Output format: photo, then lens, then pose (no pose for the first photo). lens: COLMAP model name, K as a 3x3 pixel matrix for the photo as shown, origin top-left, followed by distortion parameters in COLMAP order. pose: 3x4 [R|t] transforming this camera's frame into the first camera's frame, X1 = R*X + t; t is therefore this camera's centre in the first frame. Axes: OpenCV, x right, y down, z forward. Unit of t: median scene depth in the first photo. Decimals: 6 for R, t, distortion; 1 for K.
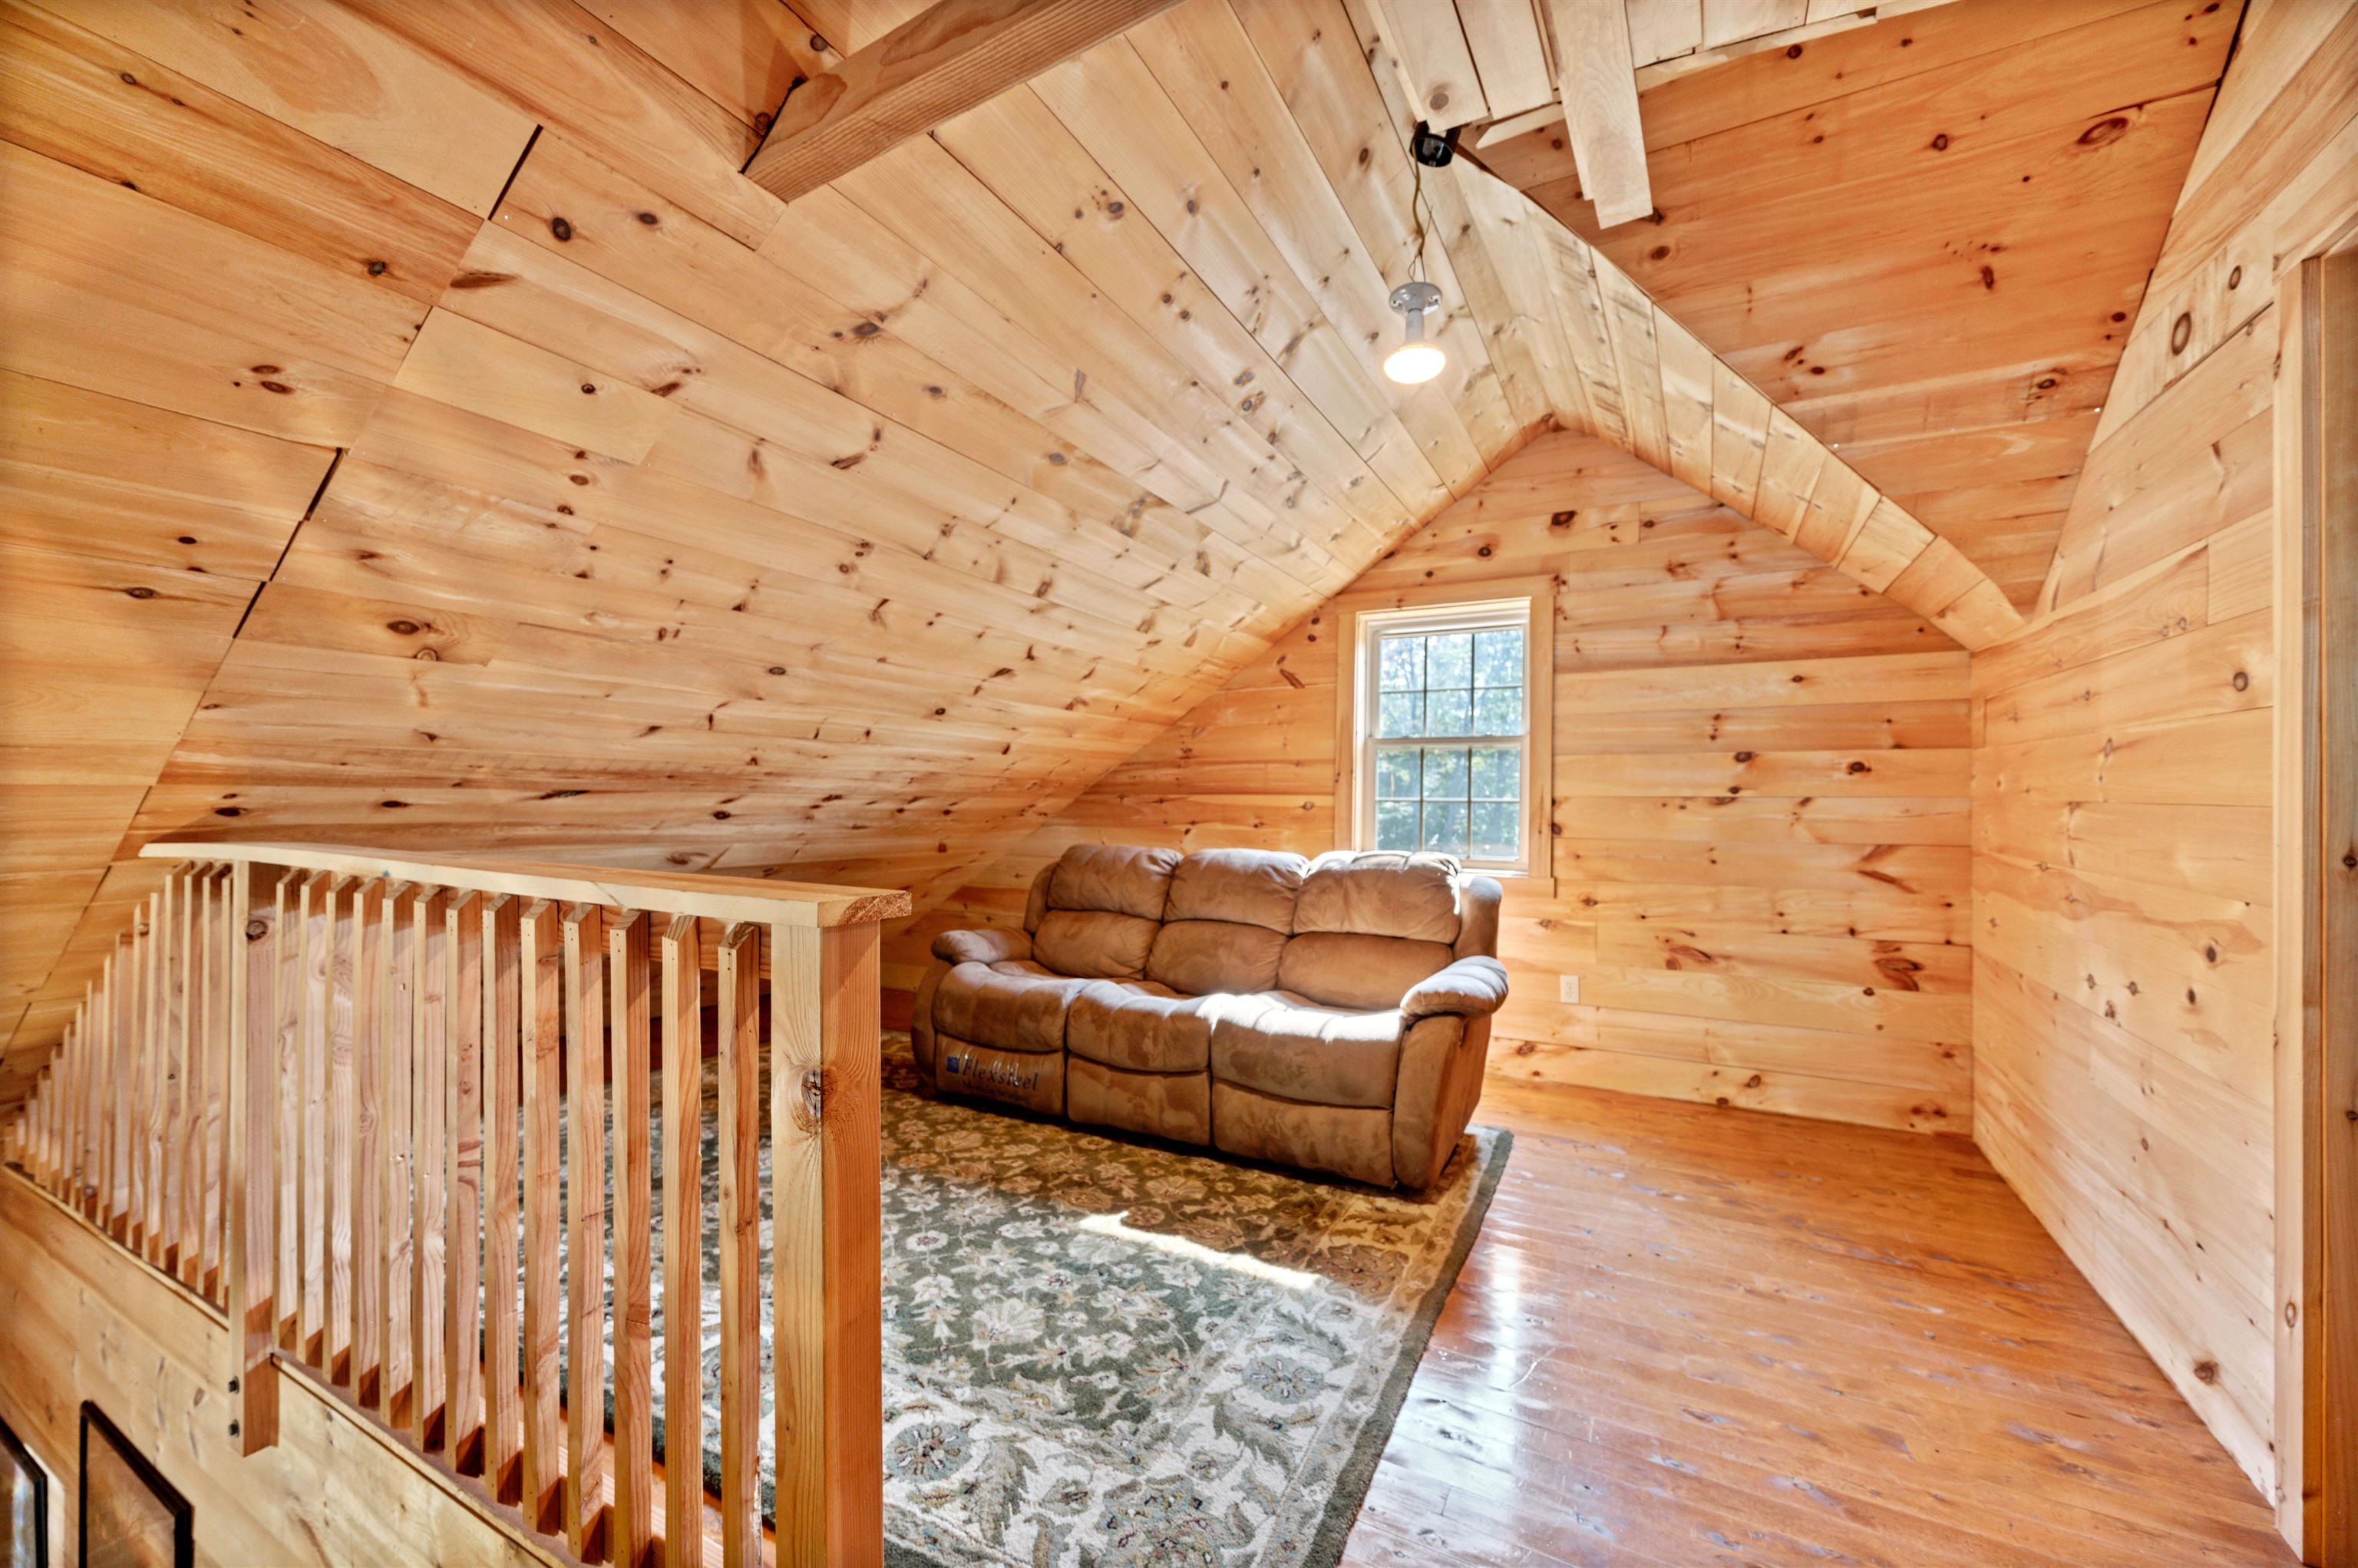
lens RADIAL K [[935.6, 0, 1163.3], [0, 935.6, 790.6], [0, 0, 1]] dist [-0.000227, -0.001082]
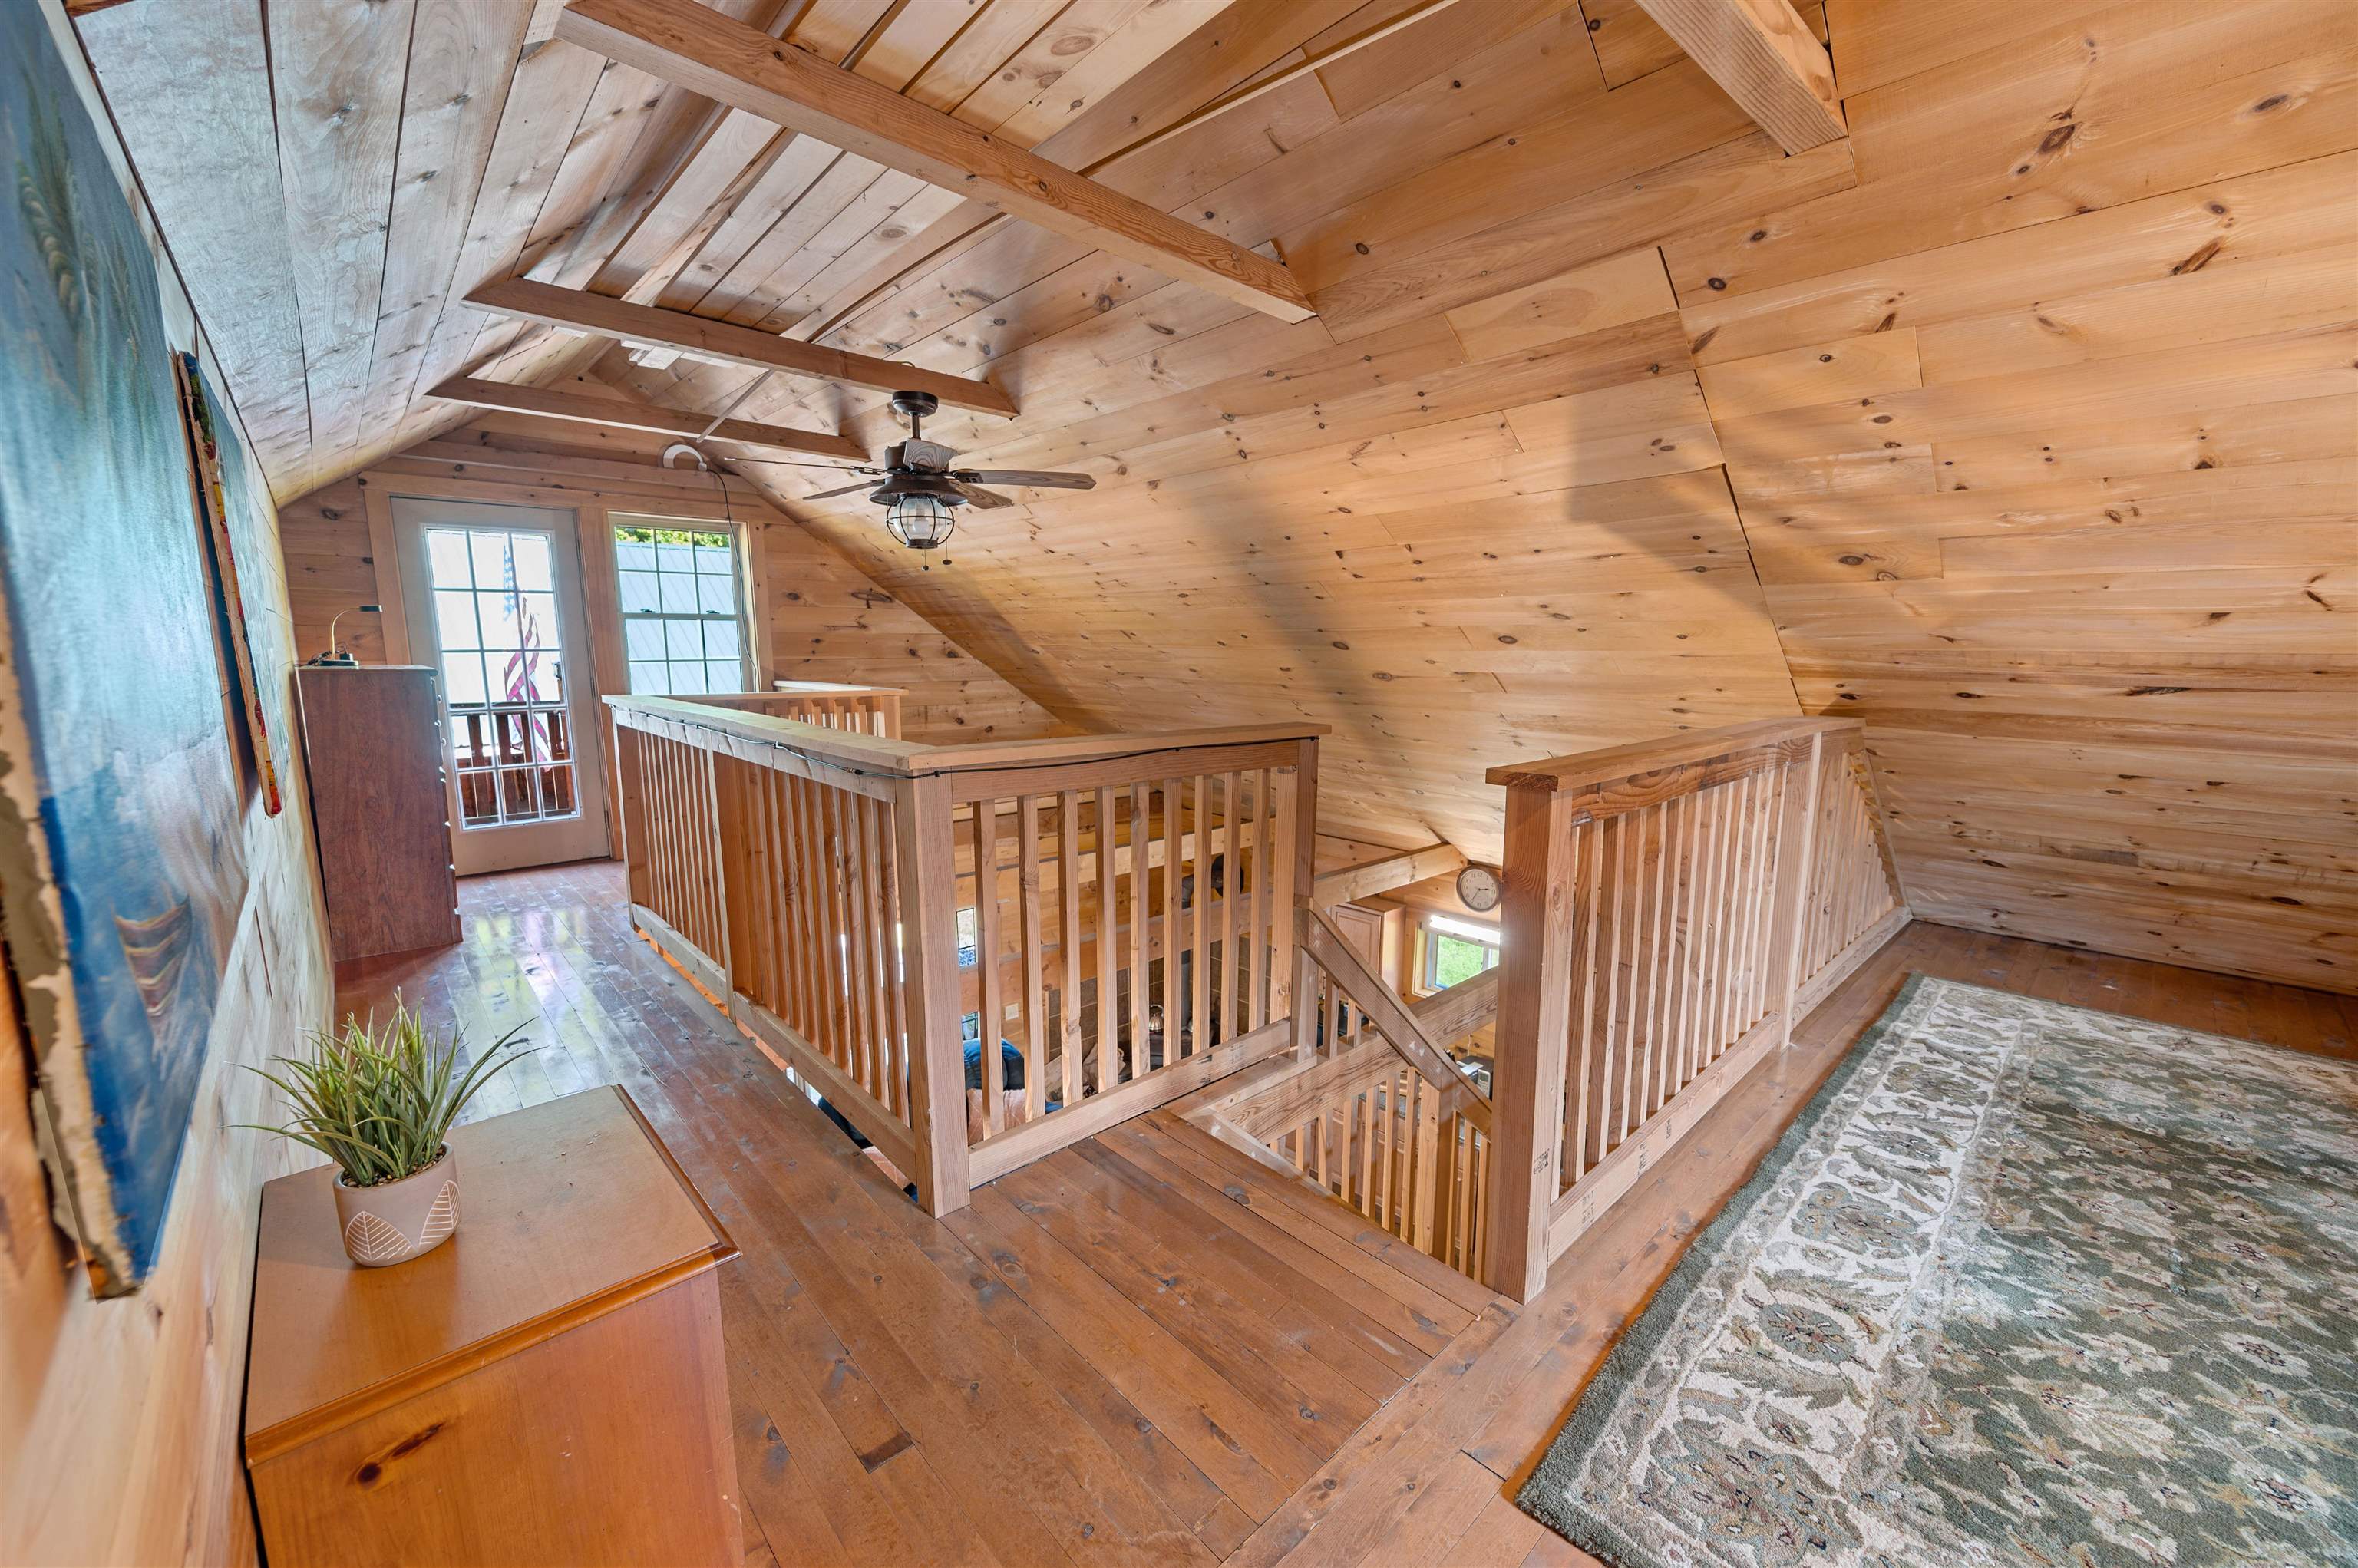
lens RADIAL K [[935.6, 0, 1166.0], [0, 935.6, 789.5], [0, 0, 1]] dist [-0.000227, -0.001082]
pose [[-0.329007, 0.134253, -0.934735, 0.773870], [0.003832, 0.990024, 0.140846, -0.047159], [0.944320, 0.042758, -0.326239, 0.549946]]
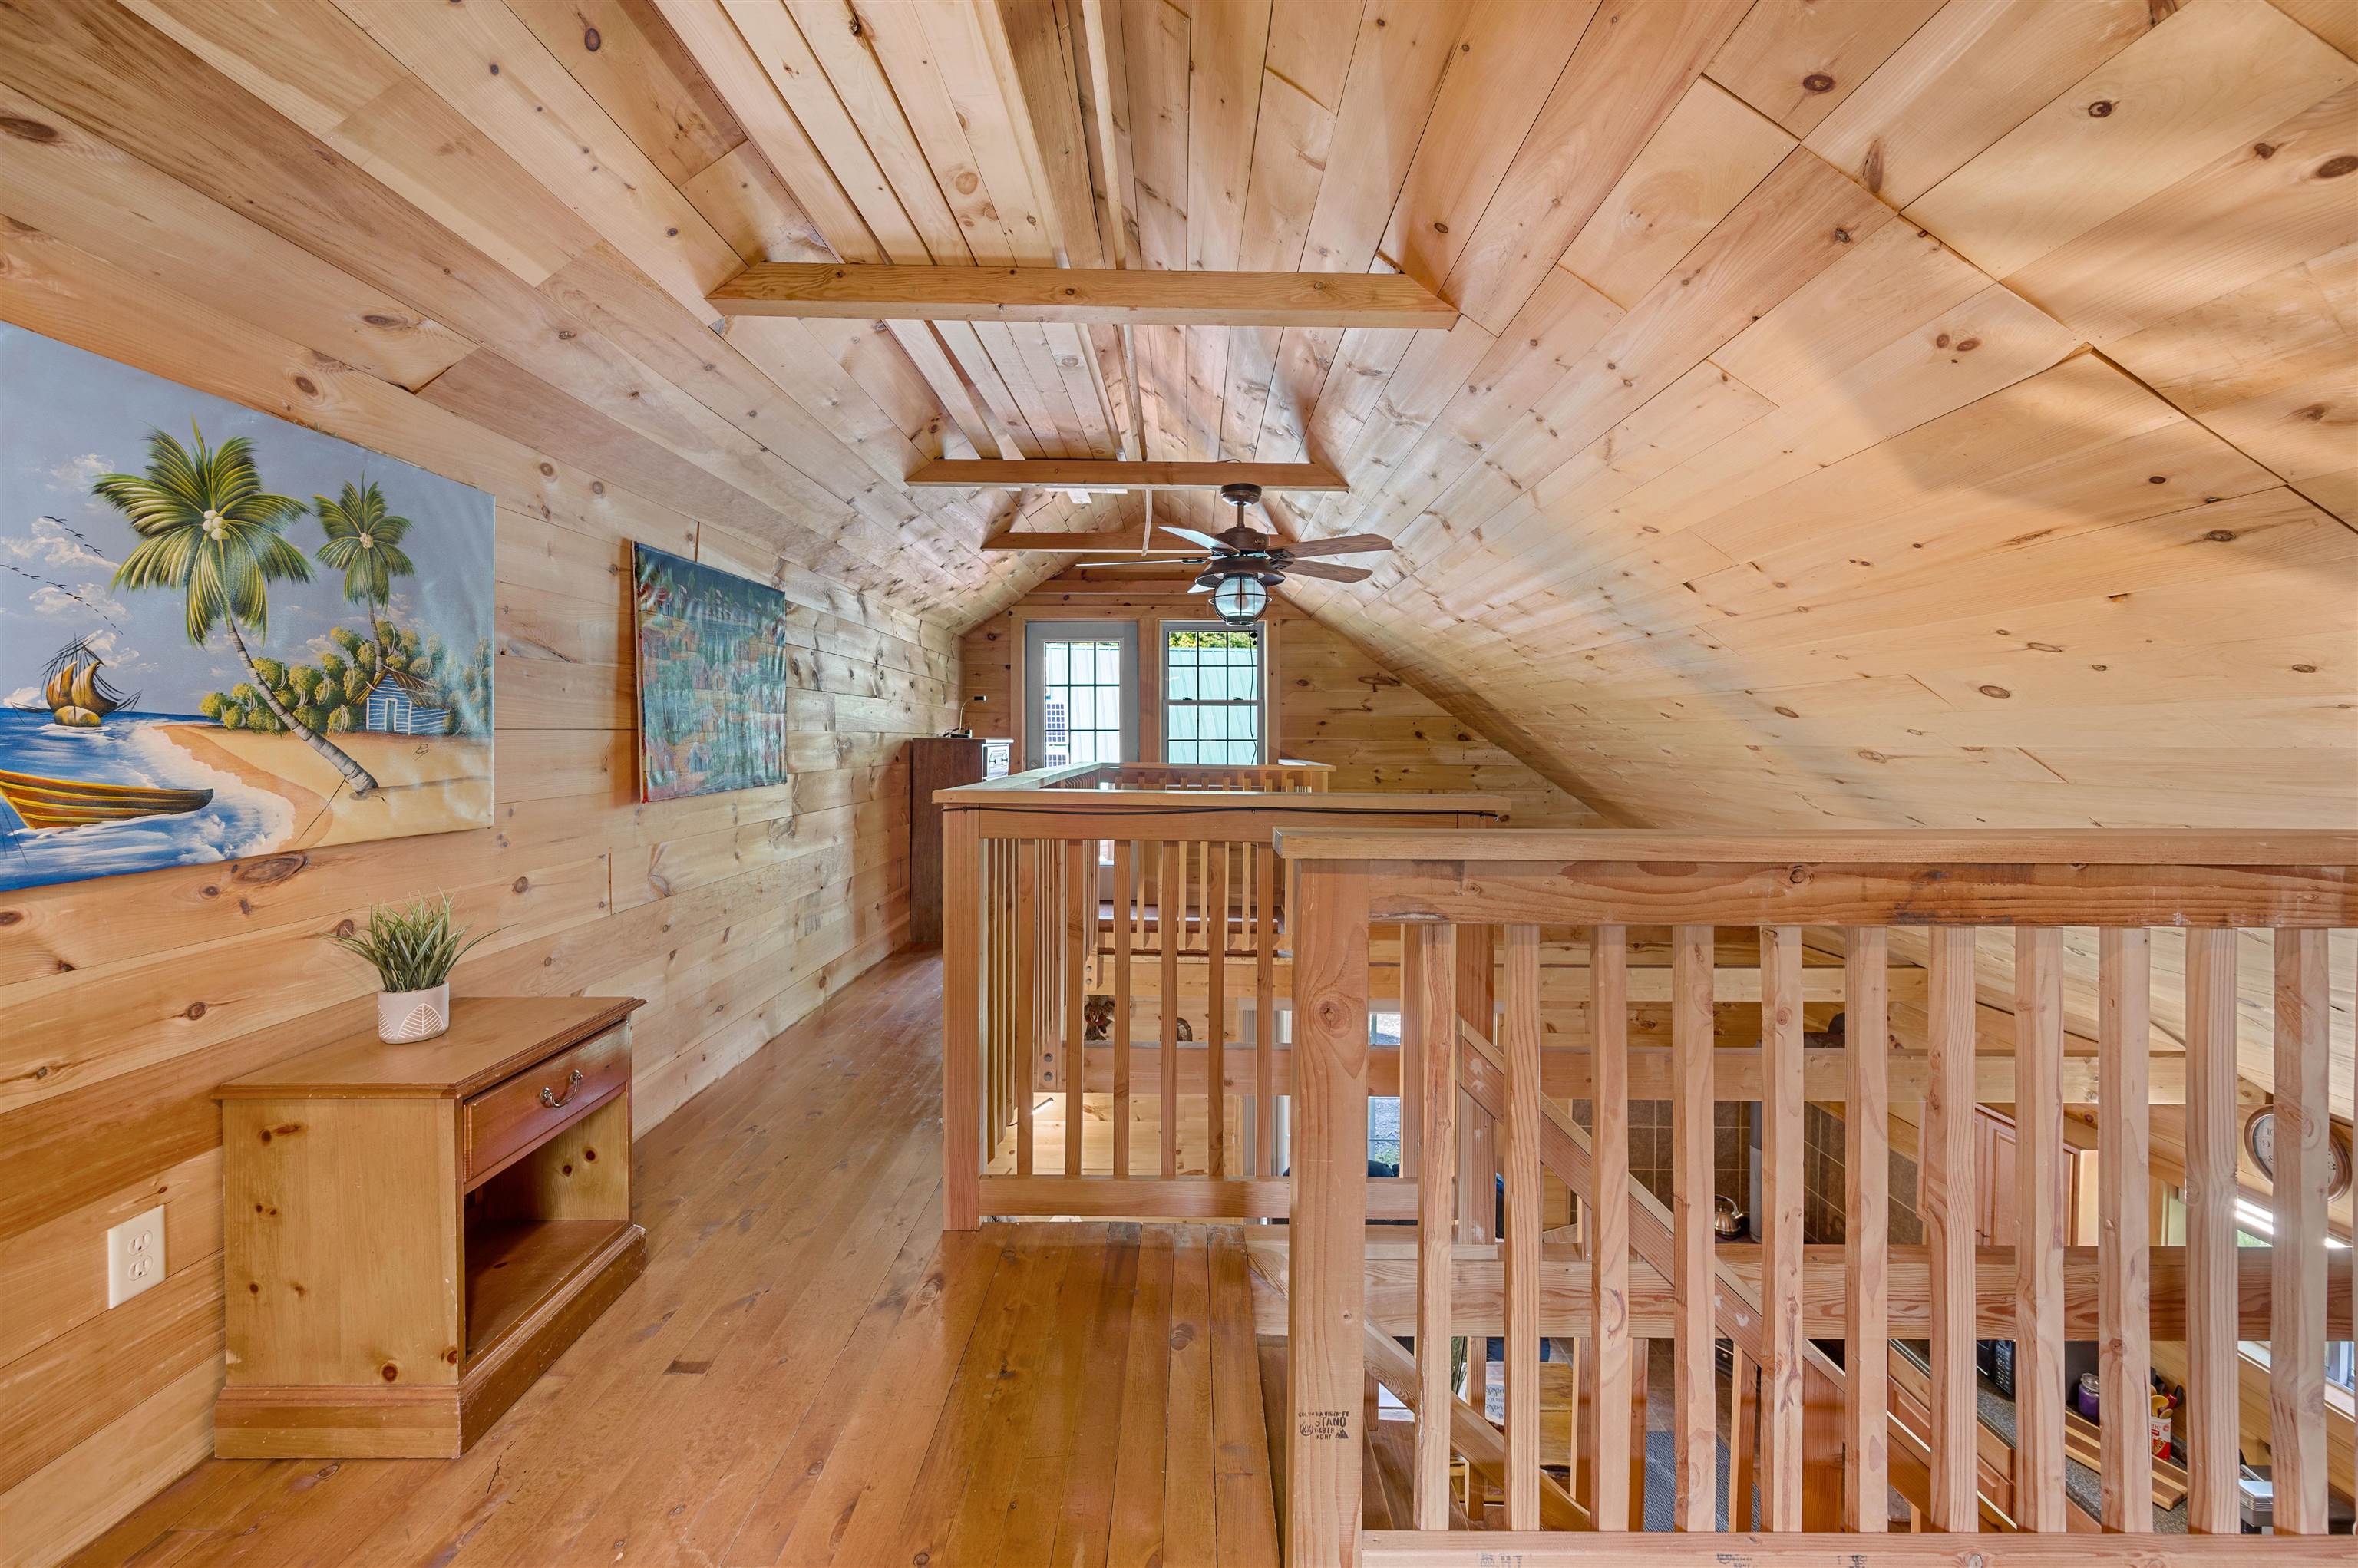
lens RADIAL K [[935.6, 0, 1146.6], [0, 935.6, 743.5], [0, 0, 1]] dist [-0.000227, -0.001082]
pose [[-0.885549, -0.012527, -0.464376, 0.215592], [-0.010129, 0.999919, -0.007659, 0.007538], [0.464435, -0.002079, -0.885605, 1.125381]]
